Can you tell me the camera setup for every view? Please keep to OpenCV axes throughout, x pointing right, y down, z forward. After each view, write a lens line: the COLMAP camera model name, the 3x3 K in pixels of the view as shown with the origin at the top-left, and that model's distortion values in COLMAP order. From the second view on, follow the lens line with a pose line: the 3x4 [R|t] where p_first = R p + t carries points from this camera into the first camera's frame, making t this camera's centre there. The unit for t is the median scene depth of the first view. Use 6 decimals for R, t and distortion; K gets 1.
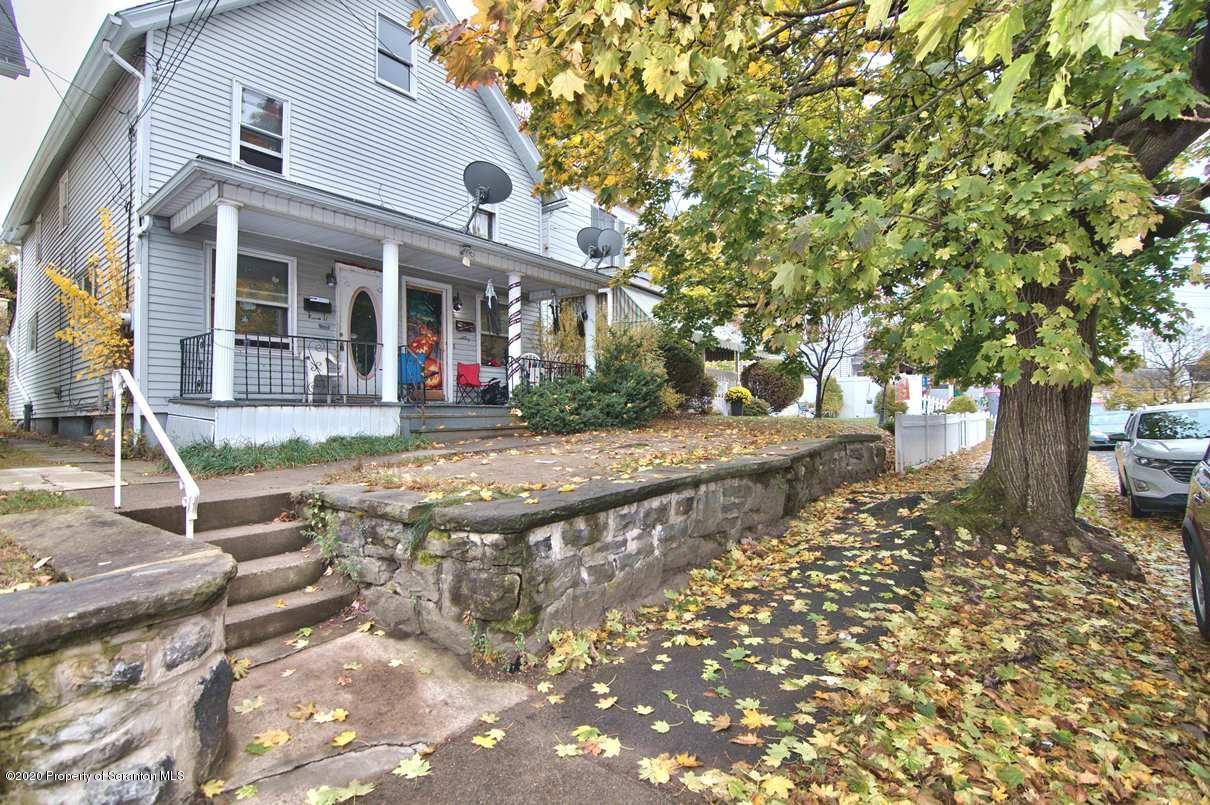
lens RADIAL K [[581.2, 0, 606.0], [0, 581.2, 402.2], [0, 0, 1]] dist [-0.006804, -0.008764]
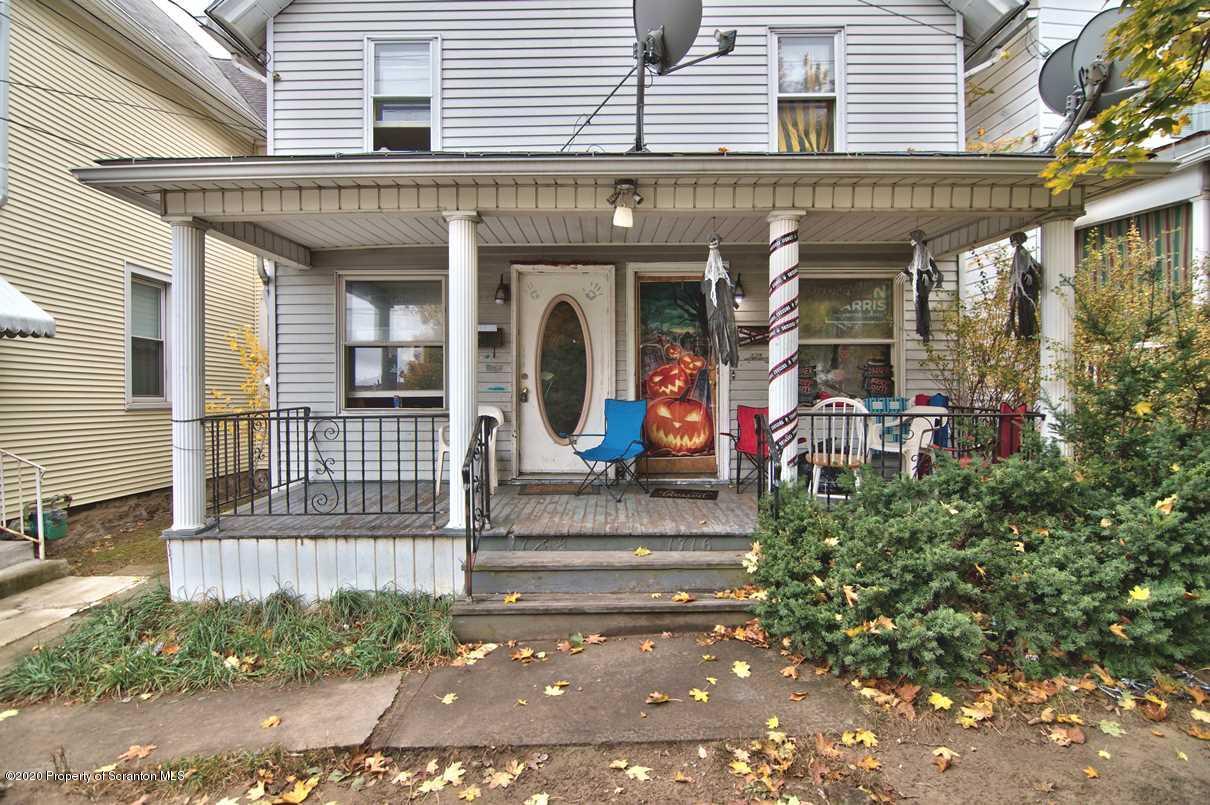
lens RADIAL K [[581.2, 0, 606.0], [0, 581.2, 402.2], [0, 0, 1]] dist [-0.006804, -0.008764]
pose [[0.625303, 0.016809, -0.780201, 0.128597], [0.020436, 0.999072, 0.037903, -0.143296], [0.780114, -0.039646, 0.624379, 0.867186]]
